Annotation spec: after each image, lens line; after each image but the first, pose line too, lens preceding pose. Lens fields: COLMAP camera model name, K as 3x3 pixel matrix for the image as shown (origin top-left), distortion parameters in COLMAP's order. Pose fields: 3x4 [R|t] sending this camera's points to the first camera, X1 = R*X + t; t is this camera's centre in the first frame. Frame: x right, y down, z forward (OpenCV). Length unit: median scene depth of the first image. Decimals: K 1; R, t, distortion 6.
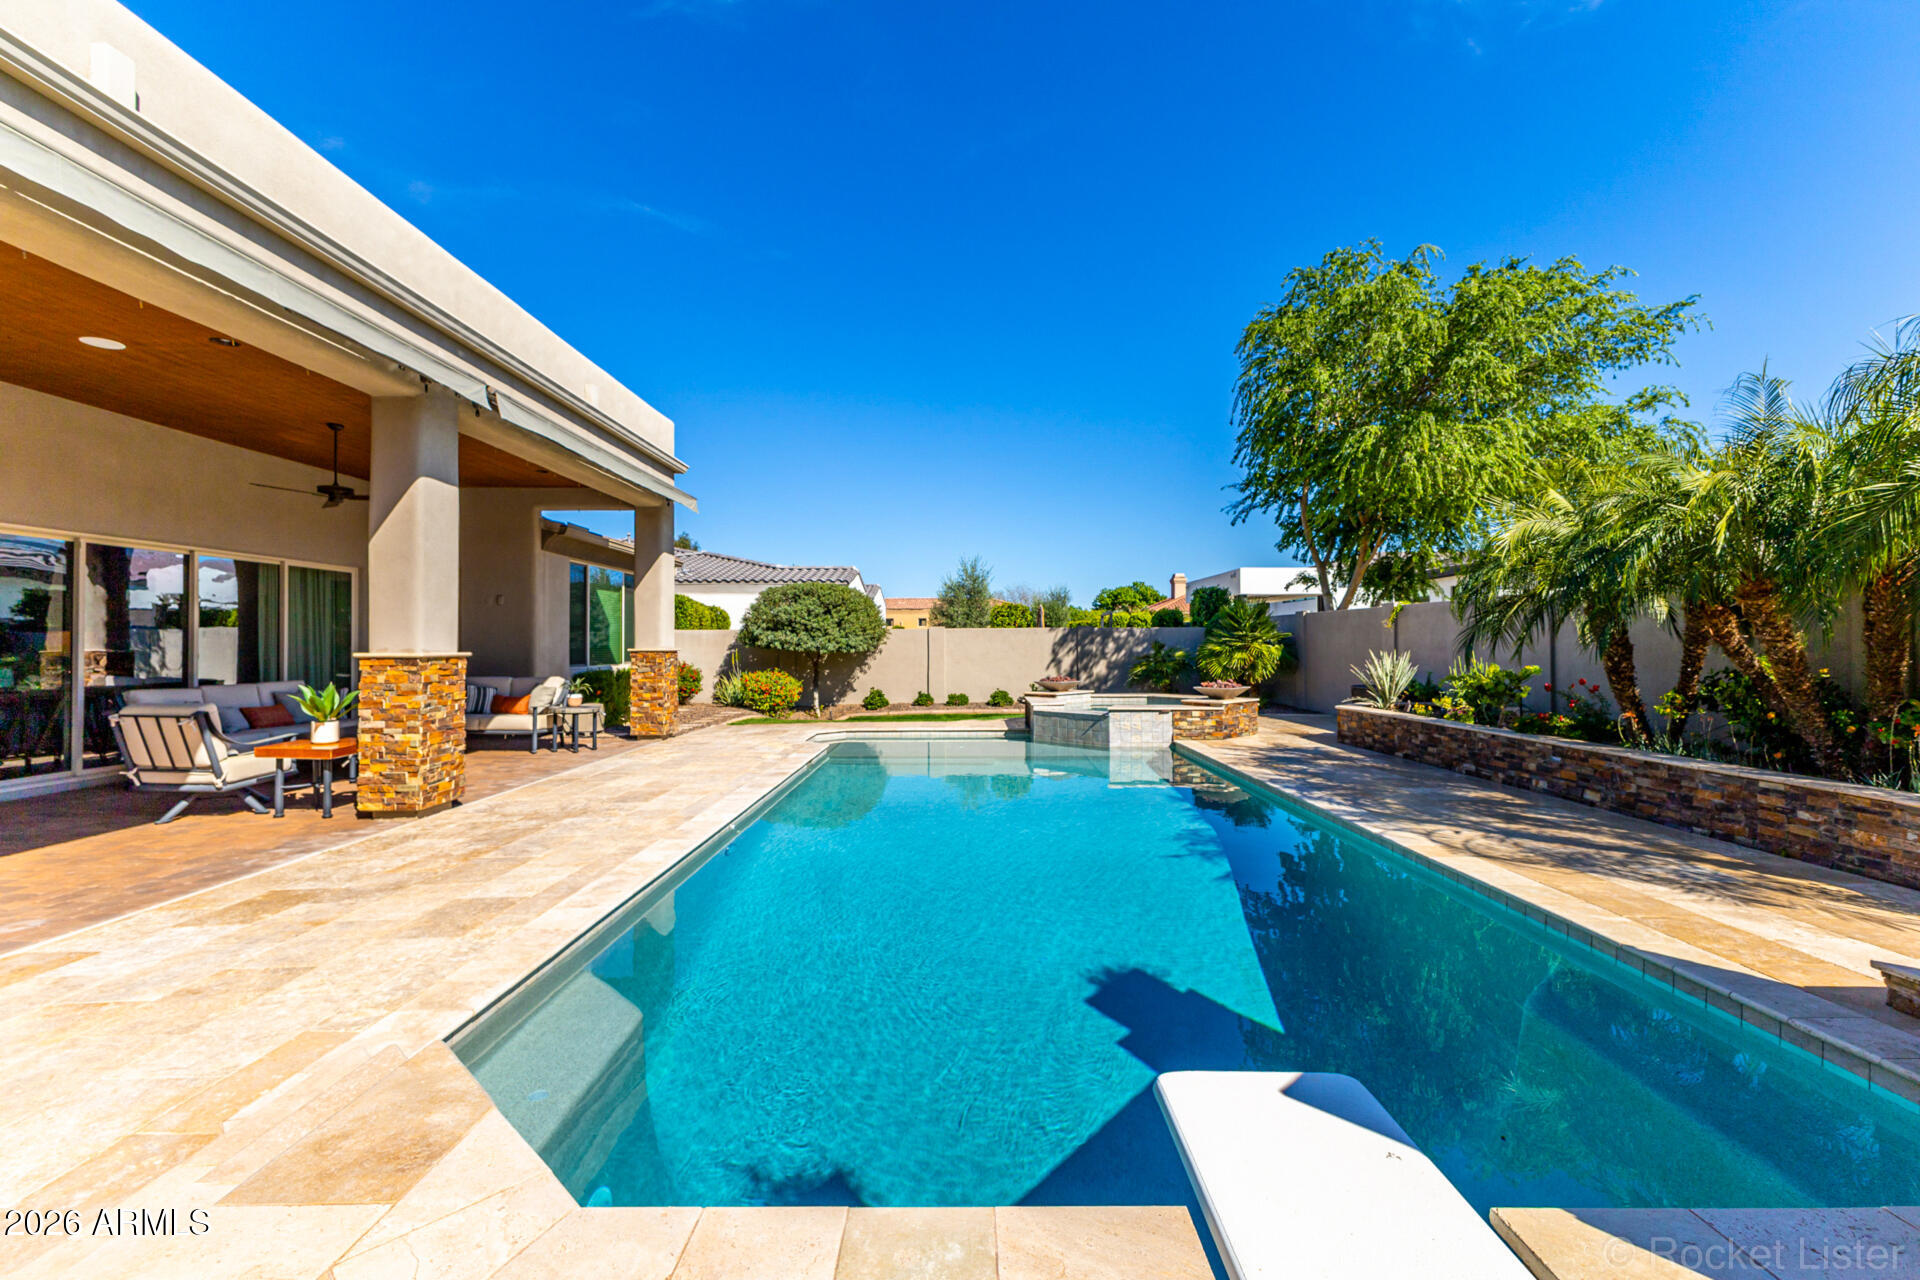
lens RADIAL K [[830.5, 0, 971.1], [0, 830.5, 640.0], [0, 0, 1]] dist [0.001187, -0.000836]
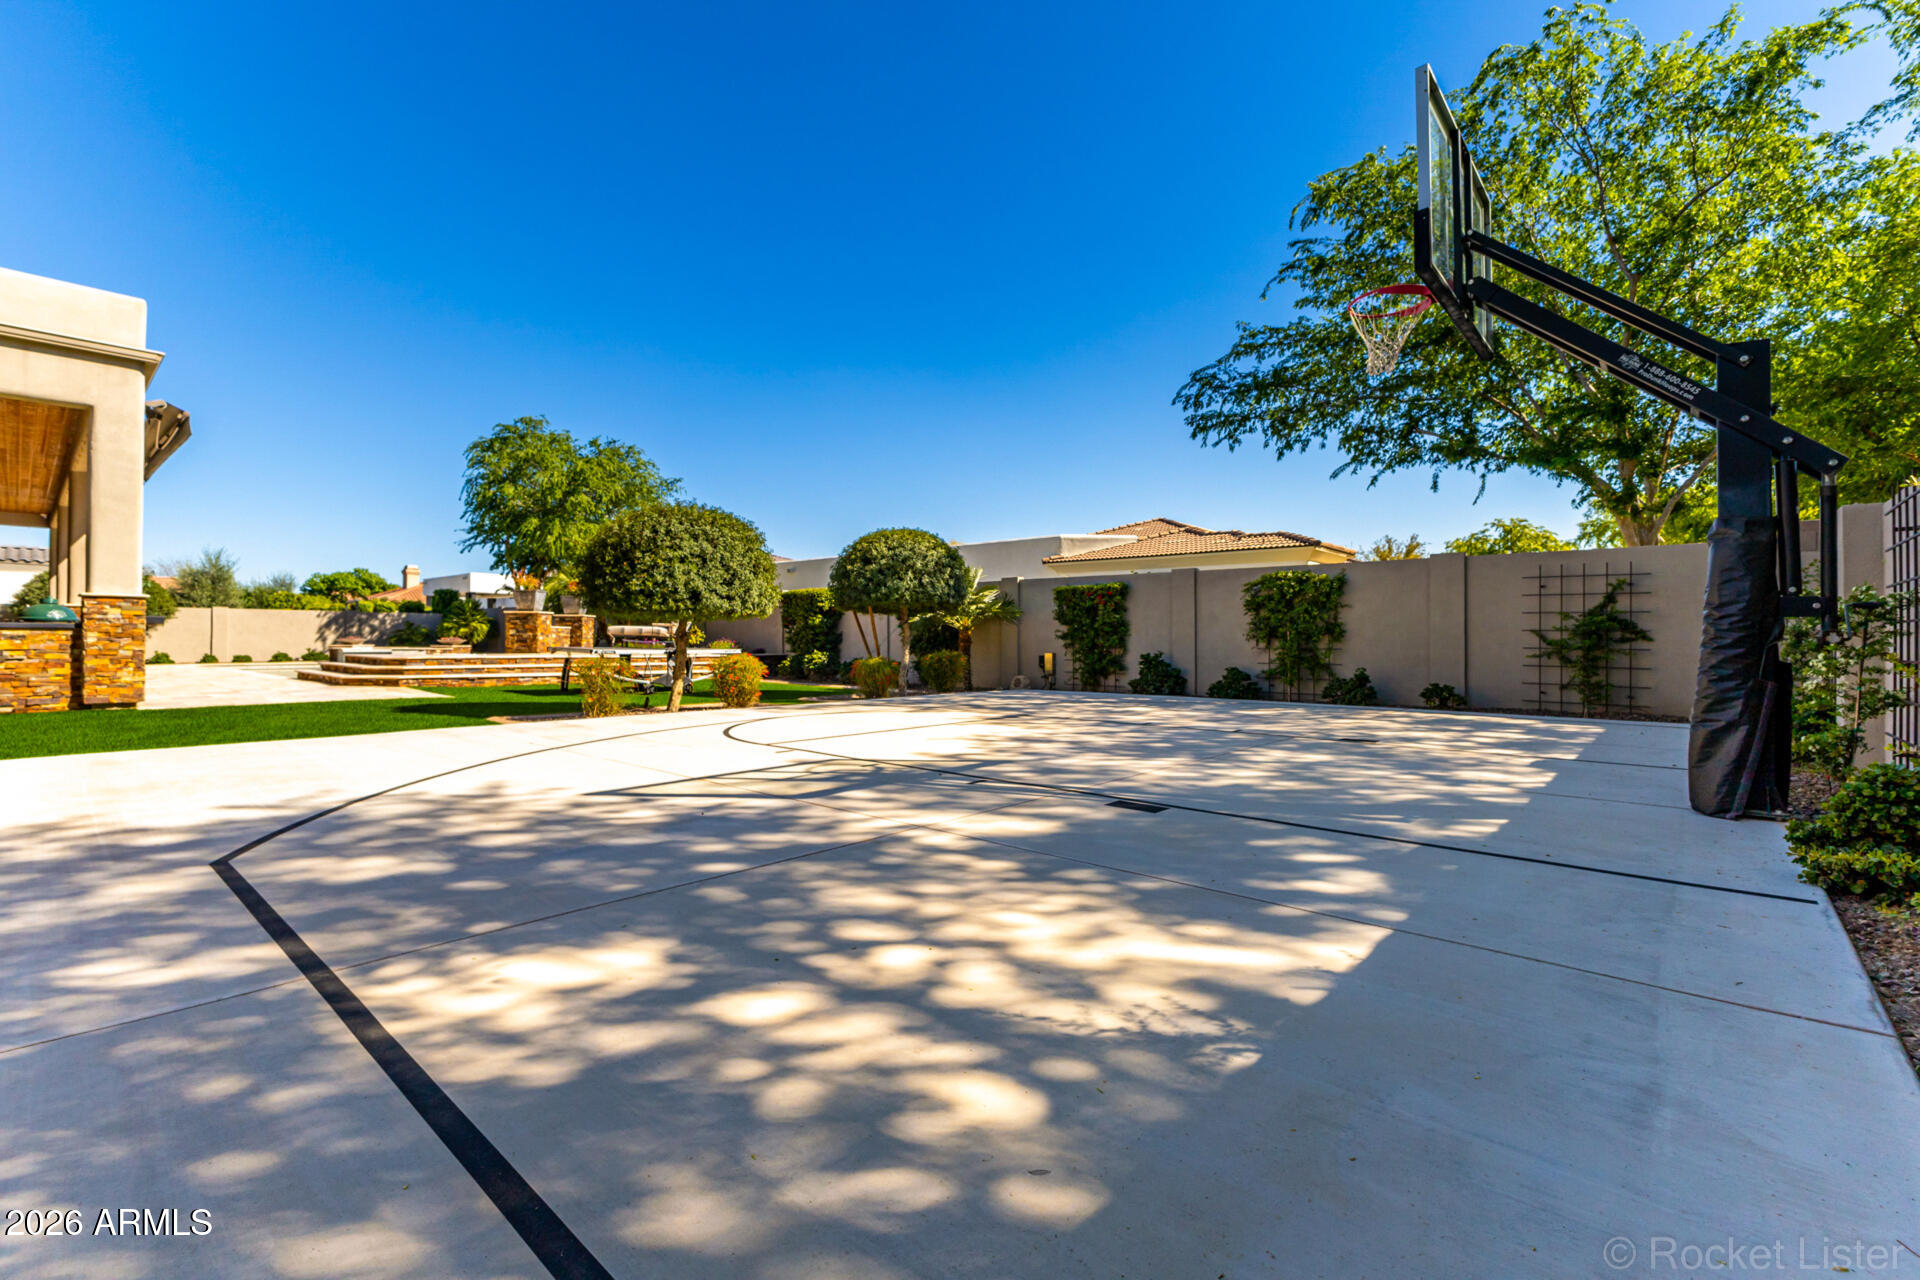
lens RADIAL K [[830.5, 0, 971.1], [0, 830.5, 640.0], [0, 0, 1]] dist [0.001187, -0.000836]
pose [[0.663477, 0.008926, 0.748143, -0.252734], [-0.012749, 0.999919, -0.000624, 0.024748], [-0.748088, -0.009124, 0.663537, -0.874083]]
